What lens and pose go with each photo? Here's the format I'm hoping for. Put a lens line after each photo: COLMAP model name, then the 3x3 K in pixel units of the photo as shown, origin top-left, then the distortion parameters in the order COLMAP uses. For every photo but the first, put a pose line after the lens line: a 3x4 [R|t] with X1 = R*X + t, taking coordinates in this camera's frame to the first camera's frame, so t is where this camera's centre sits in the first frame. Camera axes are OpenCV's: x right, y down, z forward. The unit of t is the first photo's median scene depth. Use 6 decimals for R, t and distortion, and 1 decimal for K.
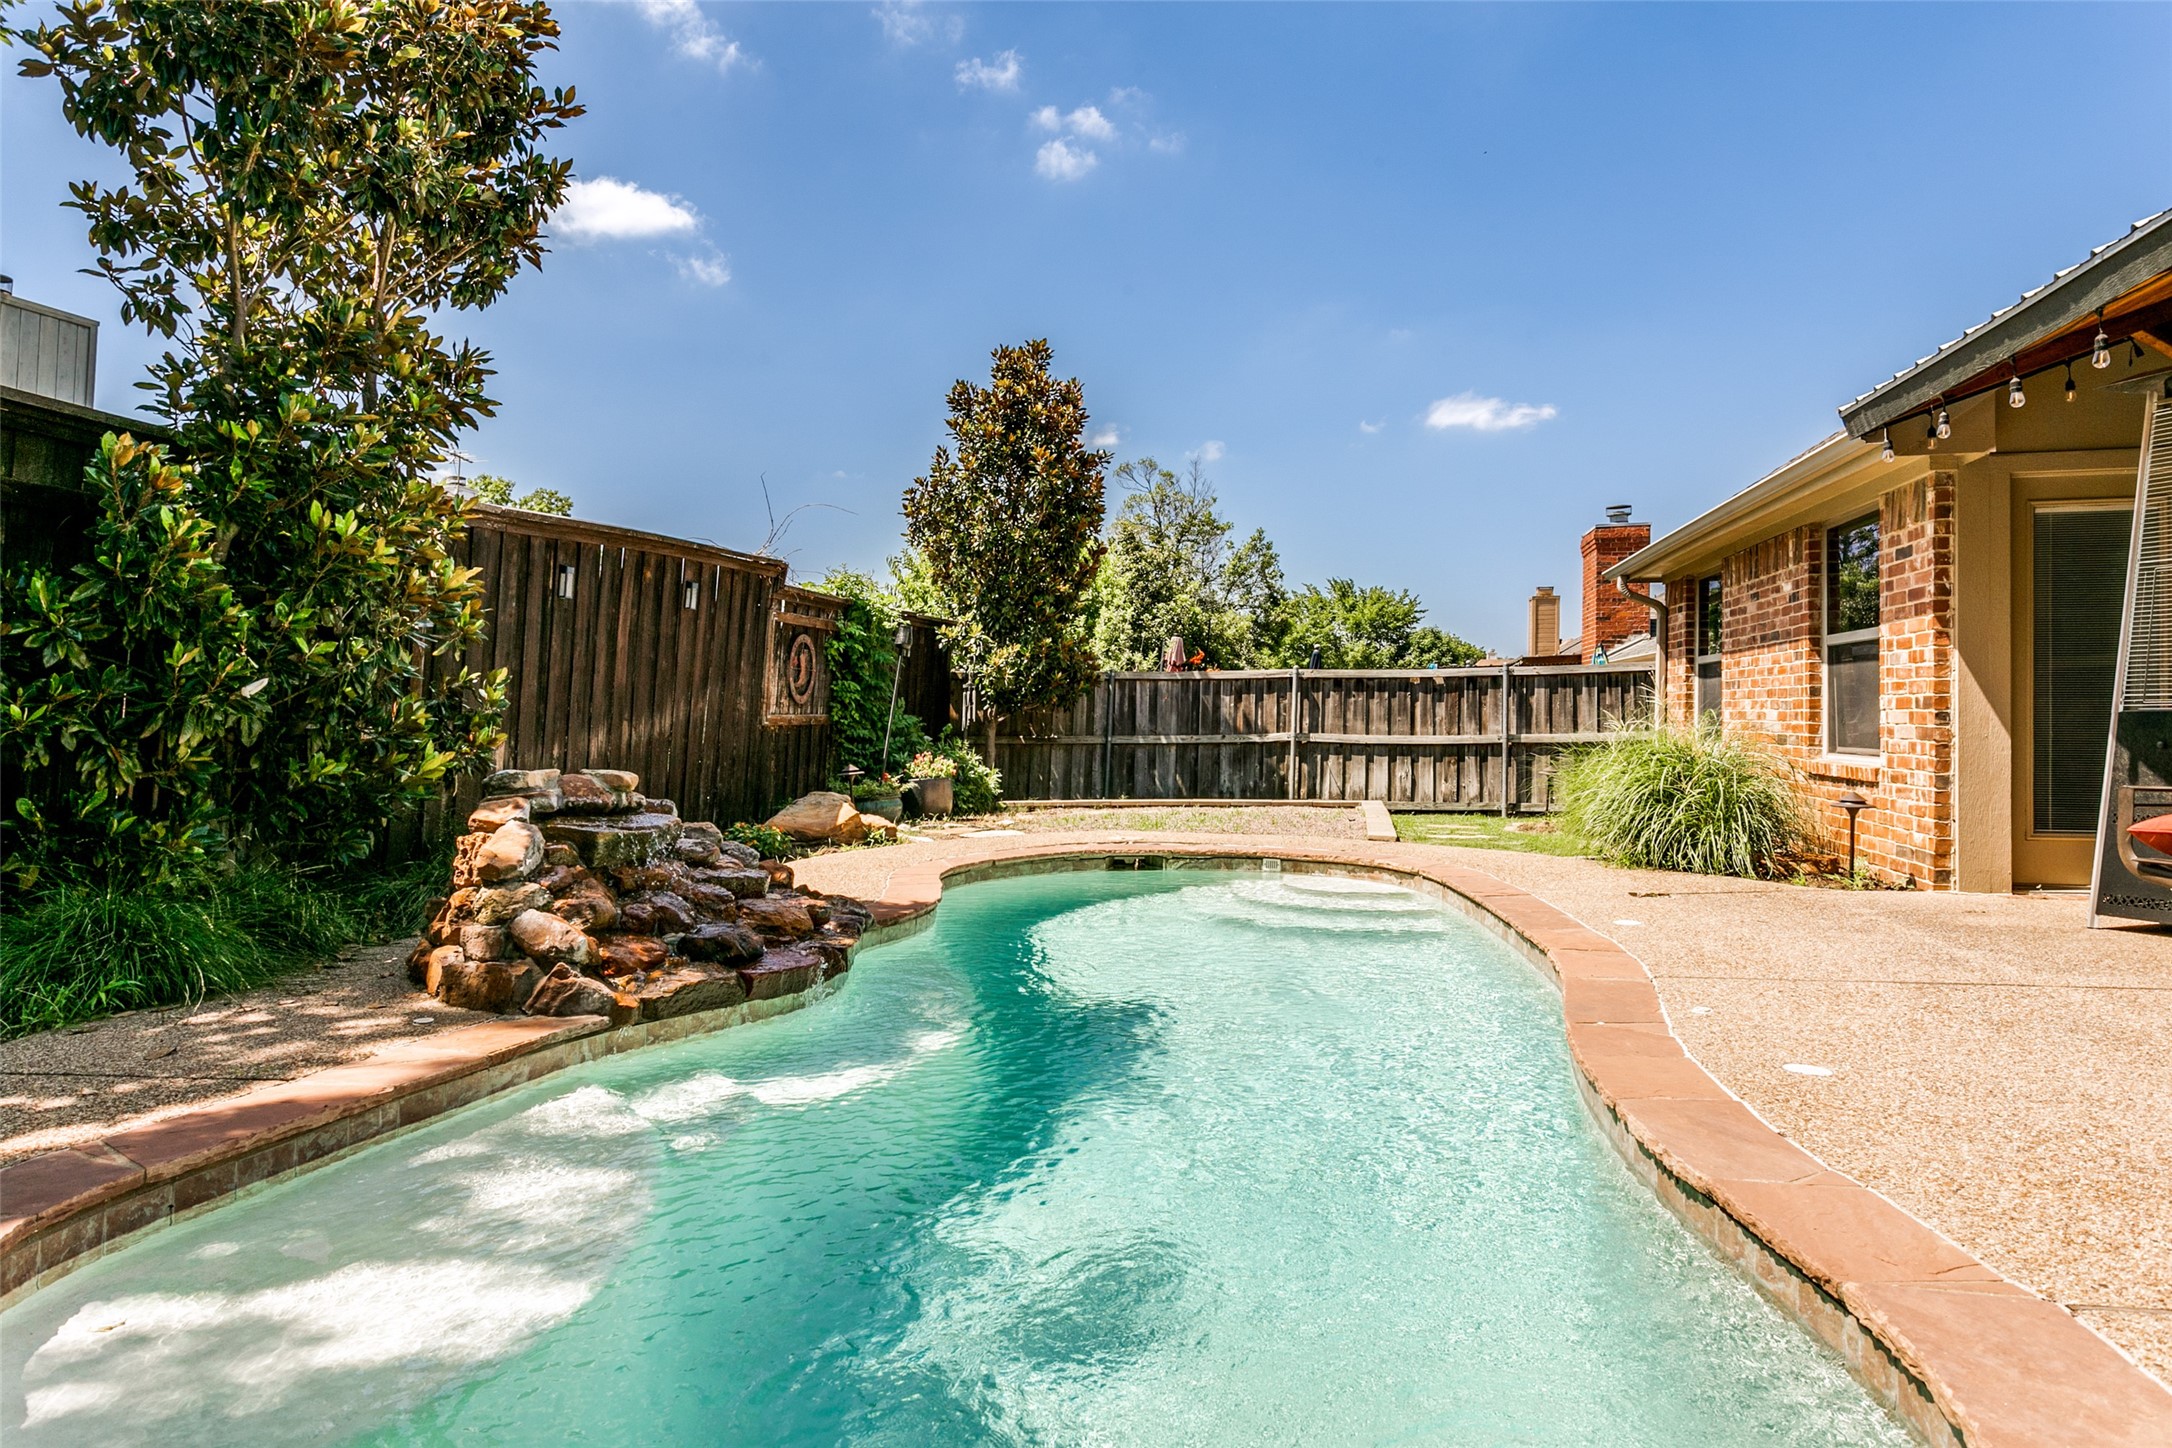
lens RADIAL K [[1346.4, 0, 1064.6], [0, 1346.4, 745.0], [0, 0, 1]] dist [0.005366, -0.002097]
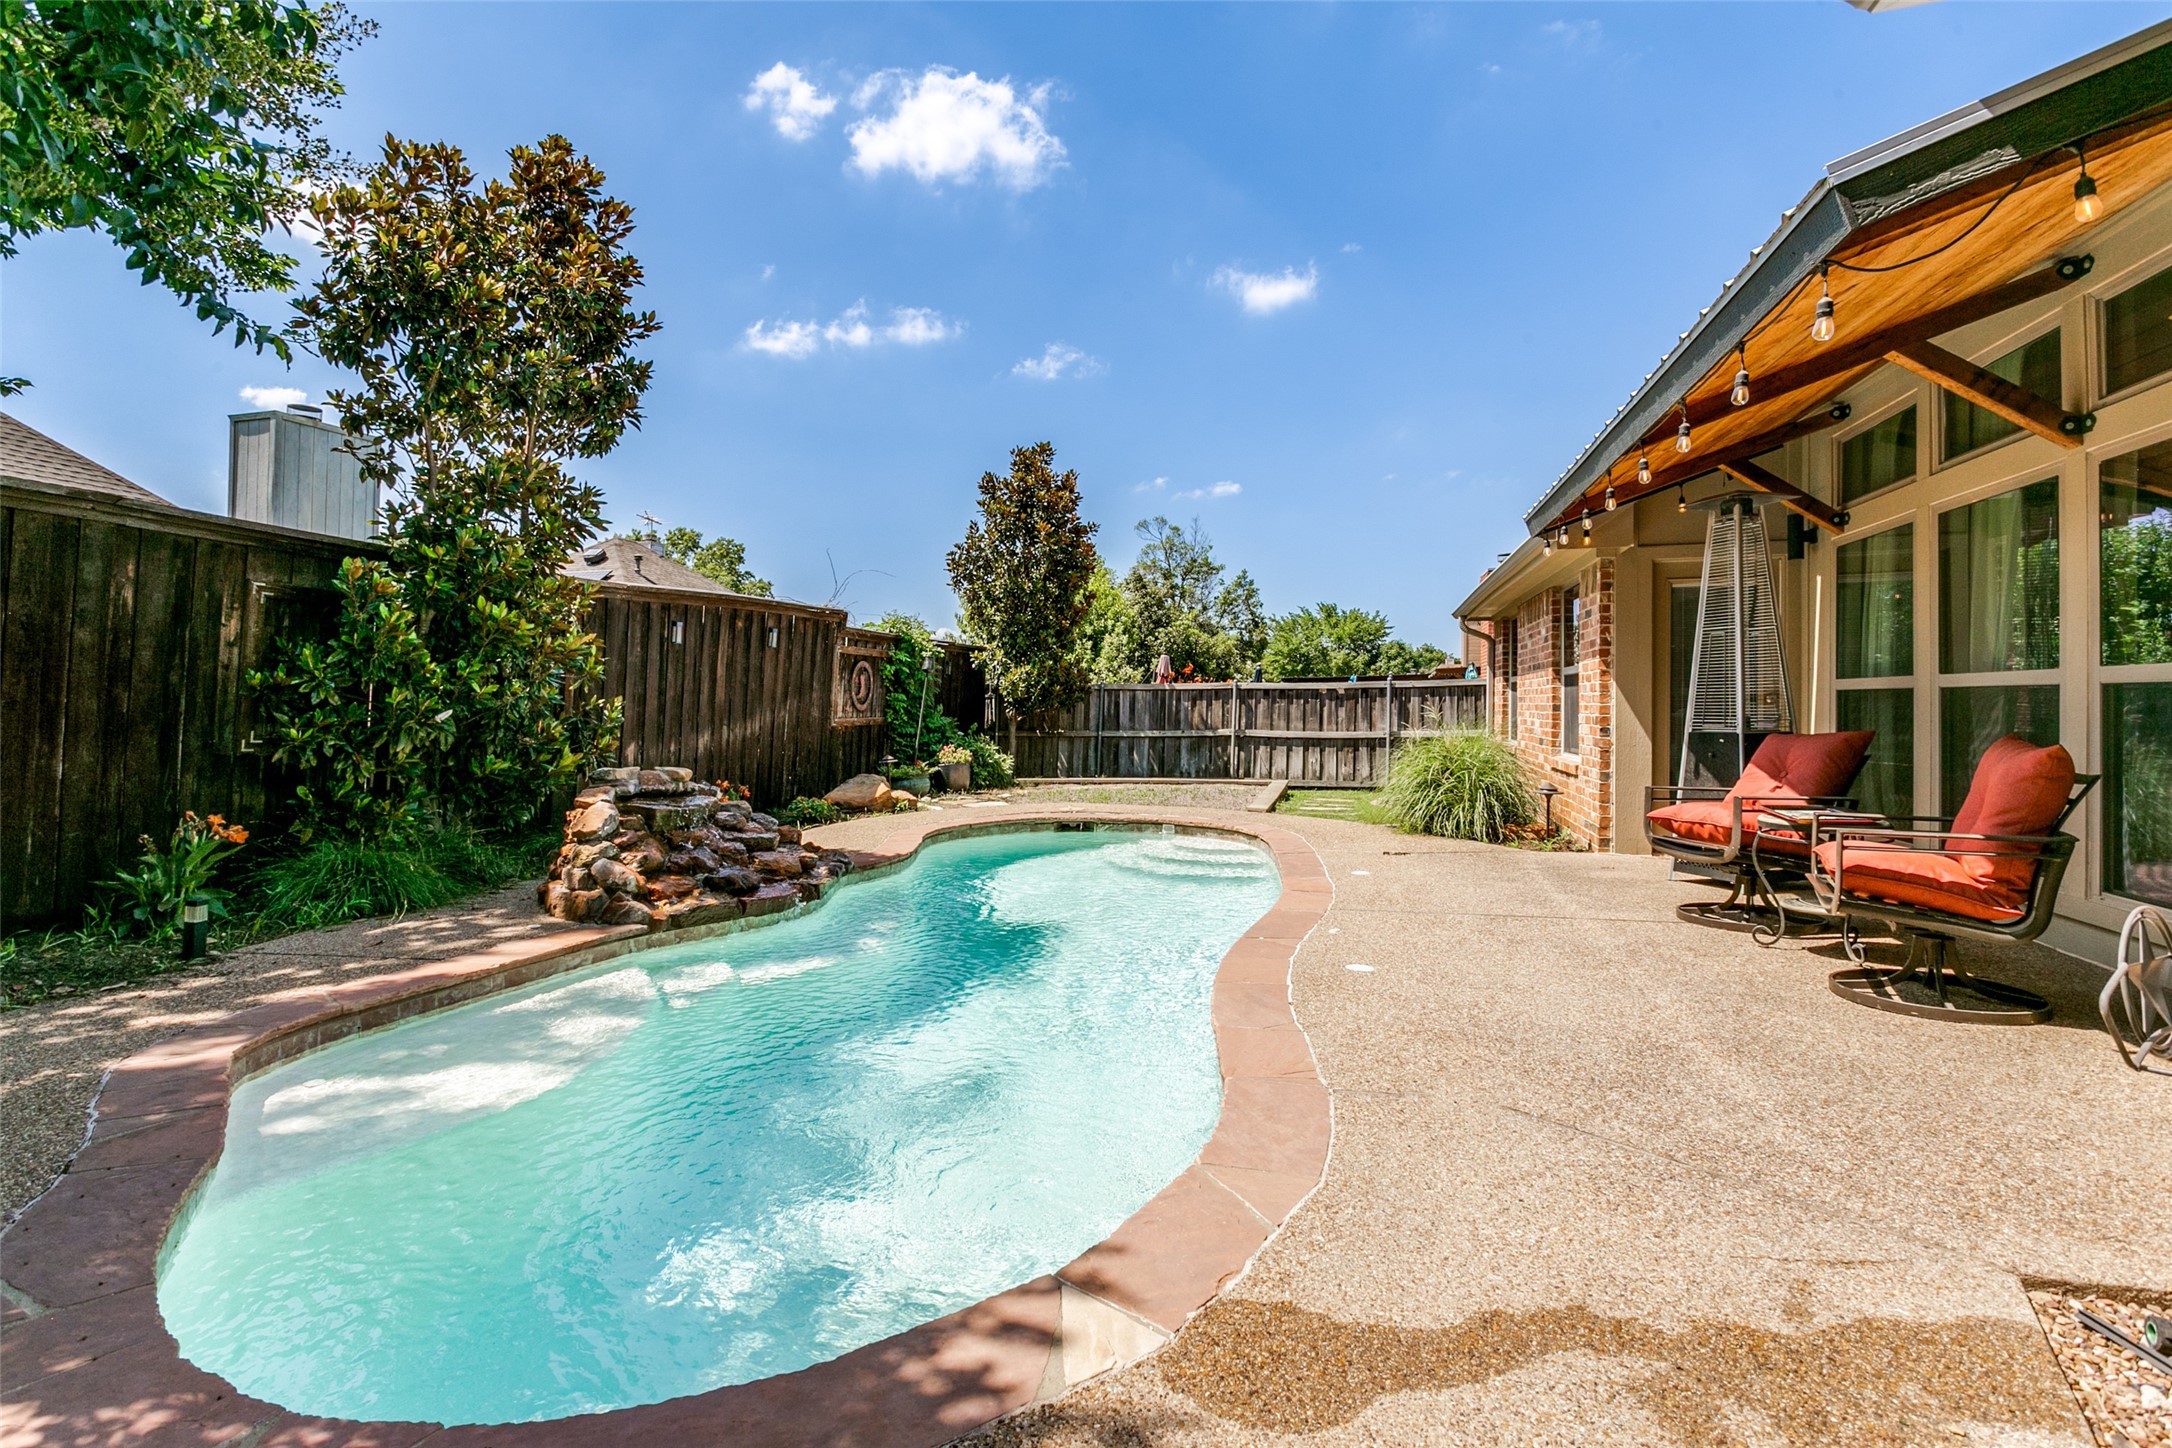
lens RADIAL K [[1039.5, 0, 1071.7], [0, 1039.5, 757.3], [0, 0, 1]] dist [0.012513, -0.004556]
pose [[0.998313, 0.004045, -0.057919, 0.094878], [-0.002400, 0.999593, 0.028432, -0.014298], [0.058010, -0.028245, 0.997916, -0.081905]]
